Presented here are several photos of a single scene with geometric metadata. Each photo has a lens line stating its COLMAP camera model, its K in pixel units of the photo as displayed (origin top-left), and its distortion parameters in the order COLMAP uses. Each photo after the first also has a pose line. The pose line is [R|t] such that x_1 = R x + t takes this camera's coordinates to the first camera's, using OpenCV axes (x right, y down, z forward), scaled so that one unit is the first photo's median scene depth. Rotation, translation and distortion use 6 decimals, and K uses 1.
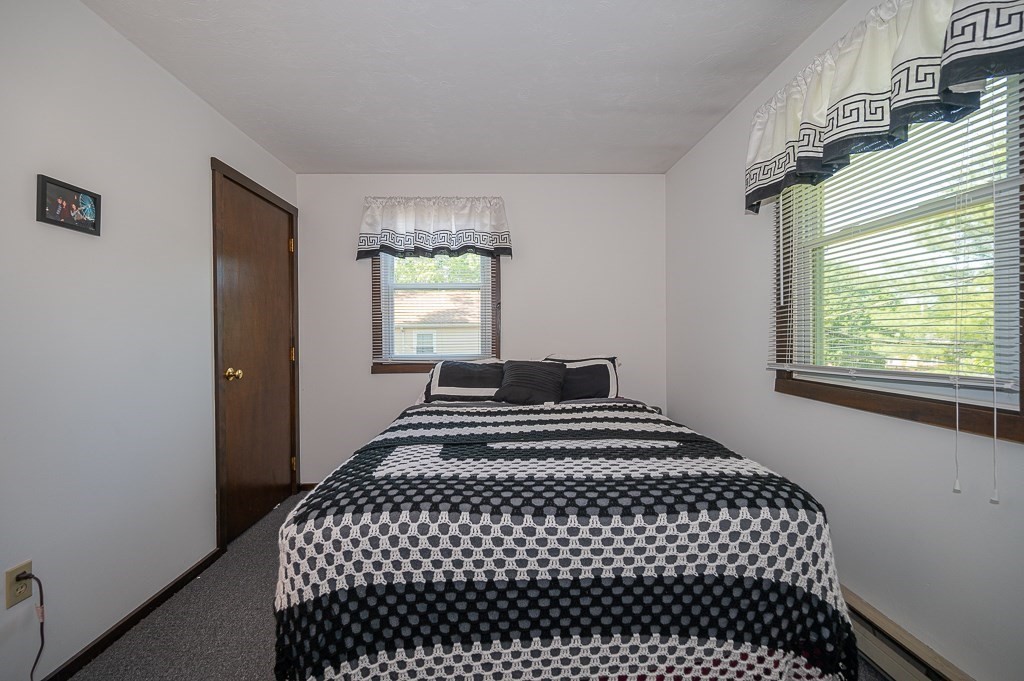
lens RADIAL K [[424.9, 0, 512.0], [0, 424.9, 340.5], [0, 0, 1]] dist [0.001054, -0.000440]
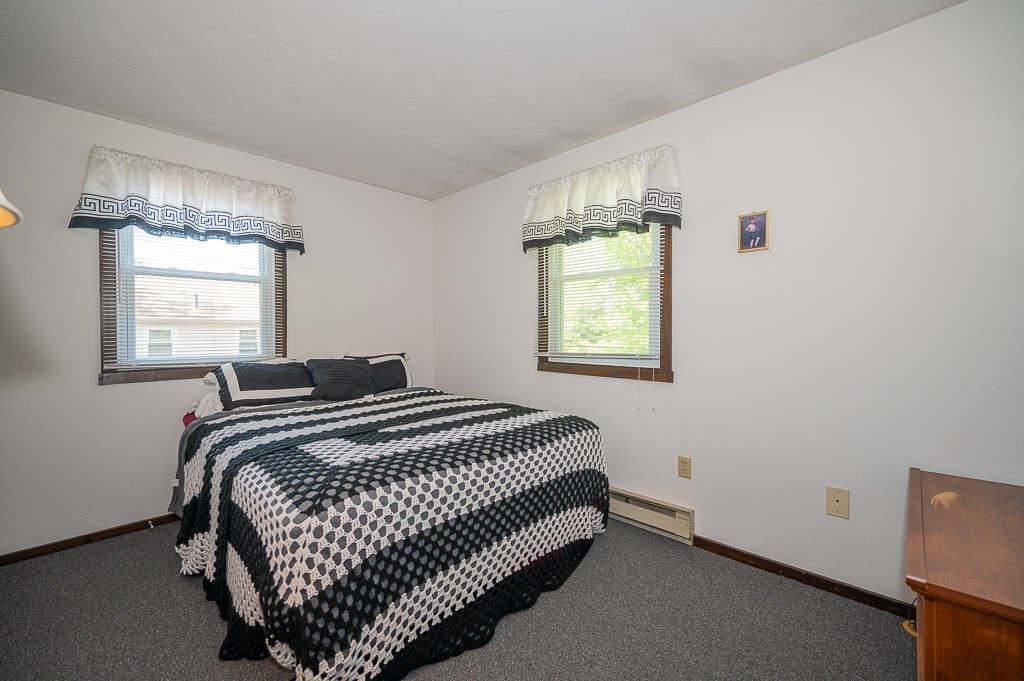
lens RADIAL K [[424.9, 0, 512.0], [0, 424.9, 340.5], [0, 0, 1]] dist [0.001054, -0.000440]
pose [[0.718502, -0.007507, 0.695485, -0.596043], [0.004817, 0.999971, 0.005816, 0.000398], [-0.695509, -0.000829, 0.718517, -0.056503]]
